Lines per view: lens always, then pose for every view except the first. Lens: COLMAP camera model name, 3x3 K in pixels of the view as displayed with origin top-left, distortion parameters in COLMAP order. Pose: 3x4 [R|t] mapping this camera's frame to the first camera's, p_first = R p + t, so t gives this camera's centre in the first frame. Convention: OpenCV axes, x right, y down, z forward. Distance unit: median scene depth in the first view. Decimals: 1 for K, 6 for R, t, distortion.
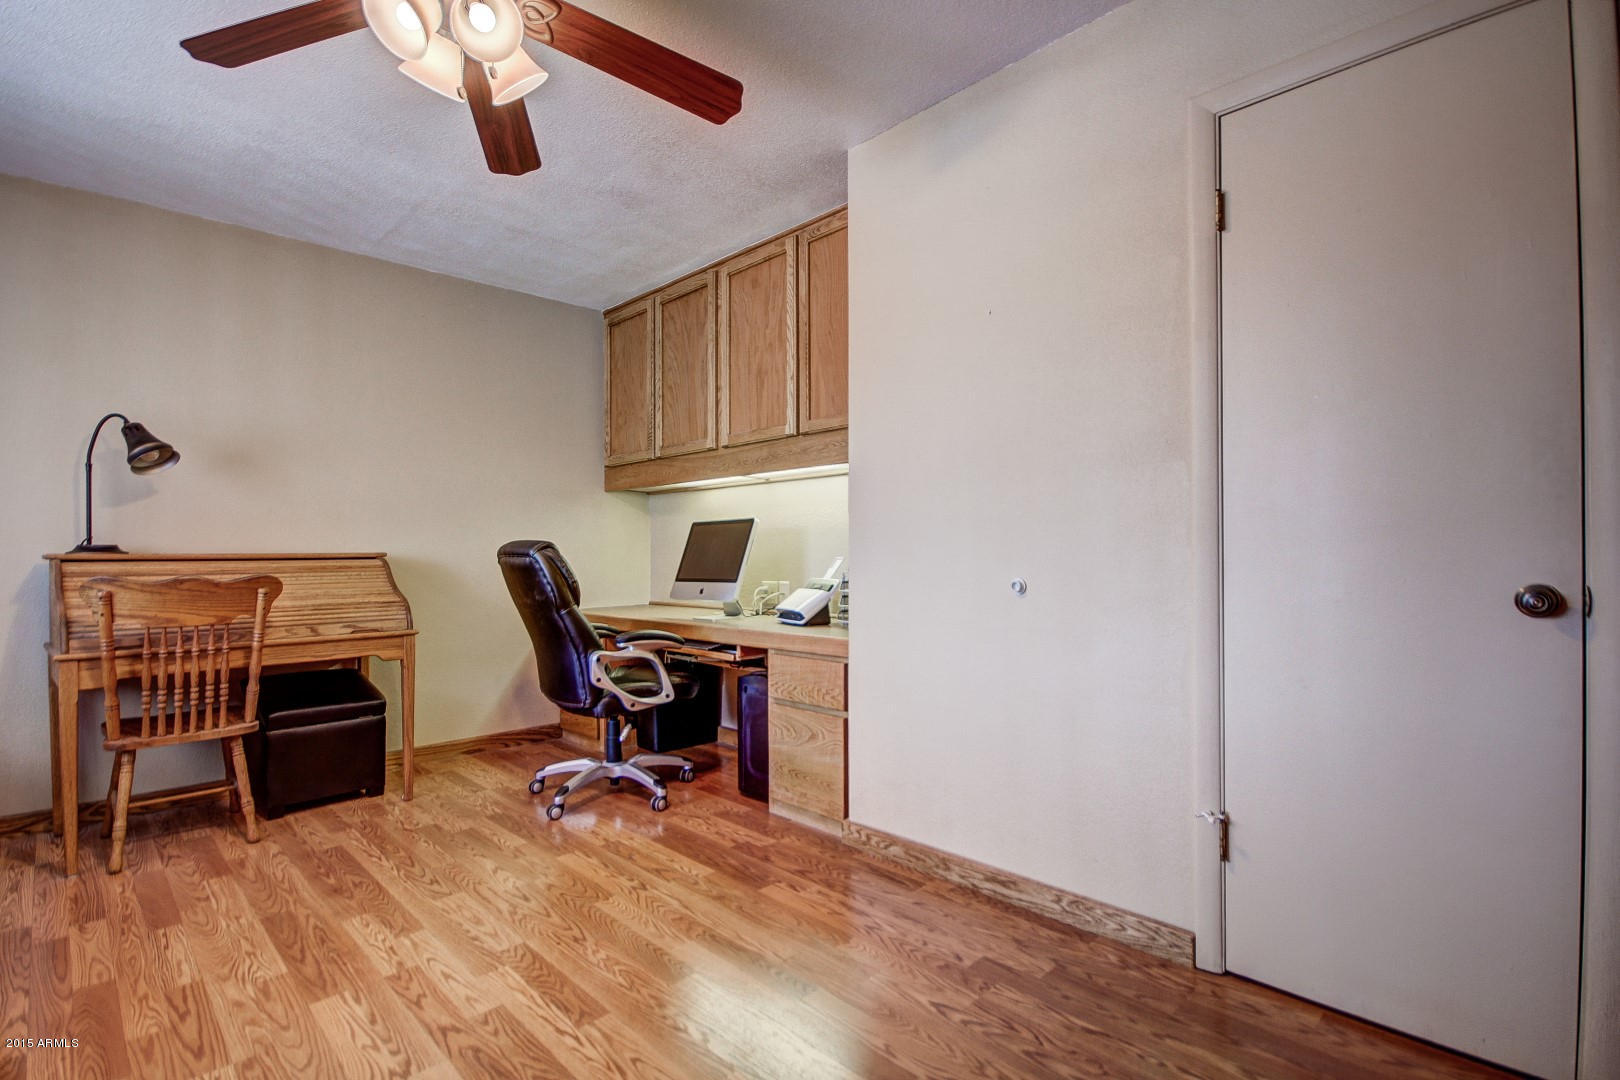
lens RADIAL K [[781.9, 0, 829.4], [0, 781.9, 552.3], [0, 0, 1]] dist [0.007977, -0.009965]
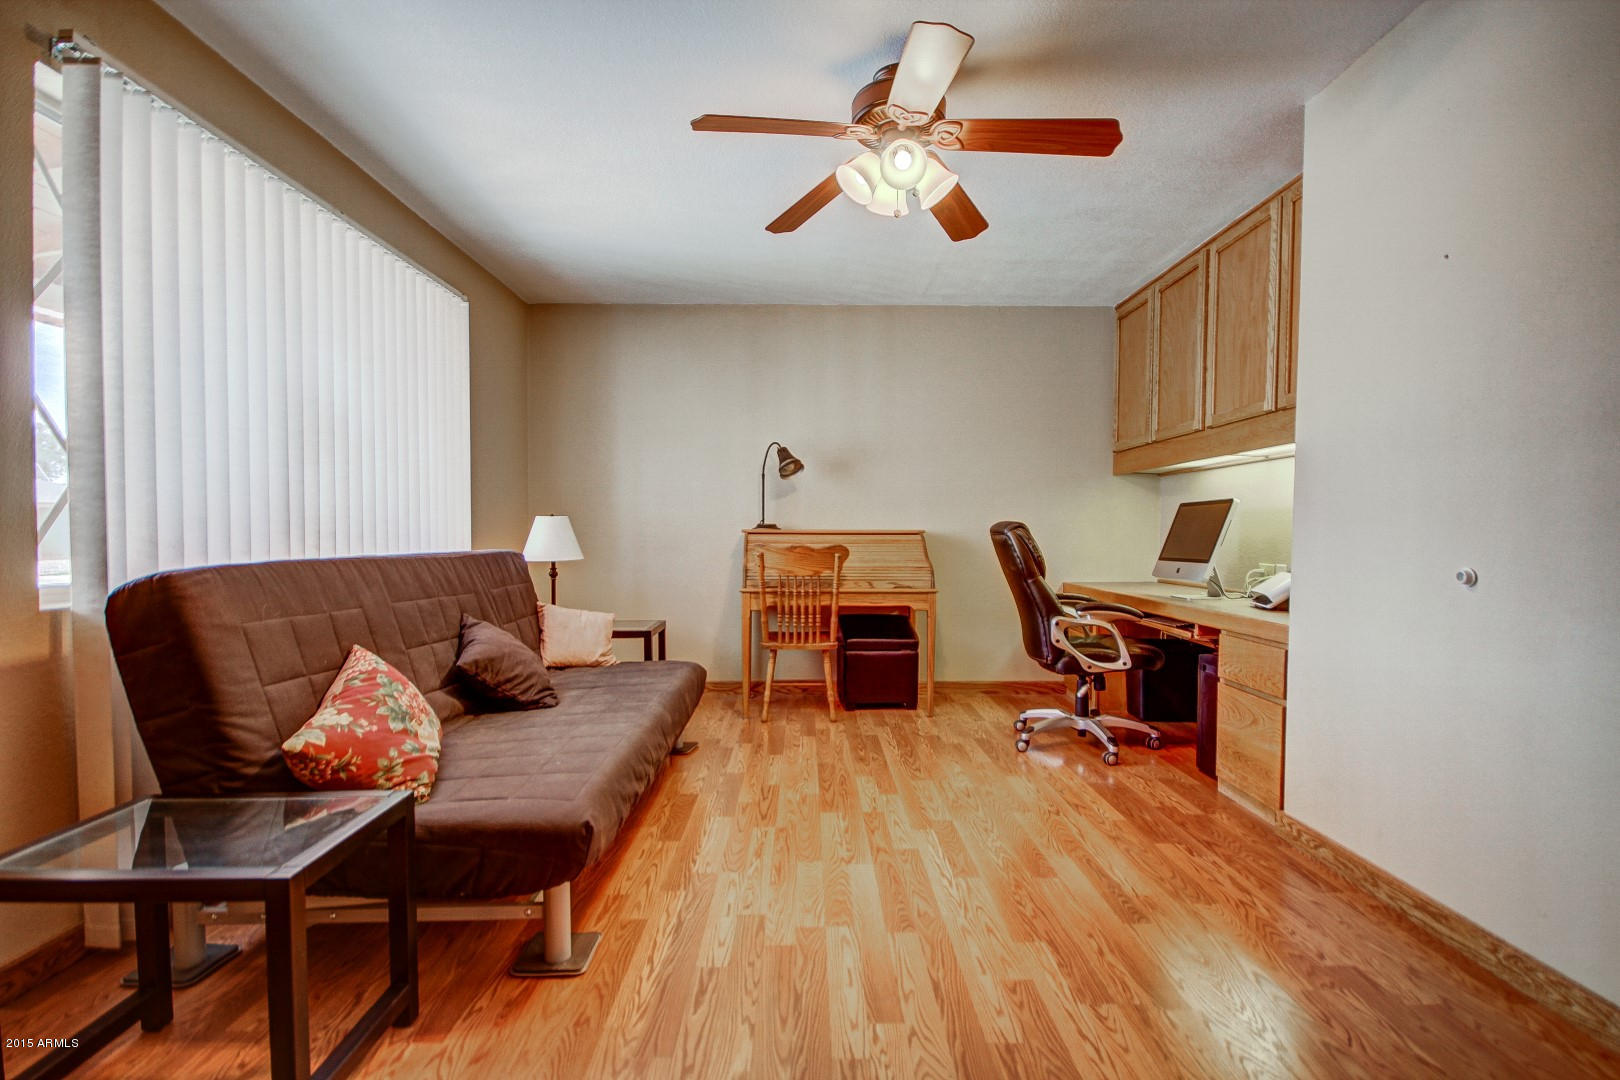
lens RADIAL K [[781.9, 0, 807.4], [0, 781.9, 551.2], [0, 0, 1]] dist [0.007977, -0.009965]
pose [[0.703928, 0.028294, -0.709707, 0.286540], [-0.008738, 0.999476, 0.031179, -0.004320], [0.710217, -0.015746, 0.703806, -0.090463]]
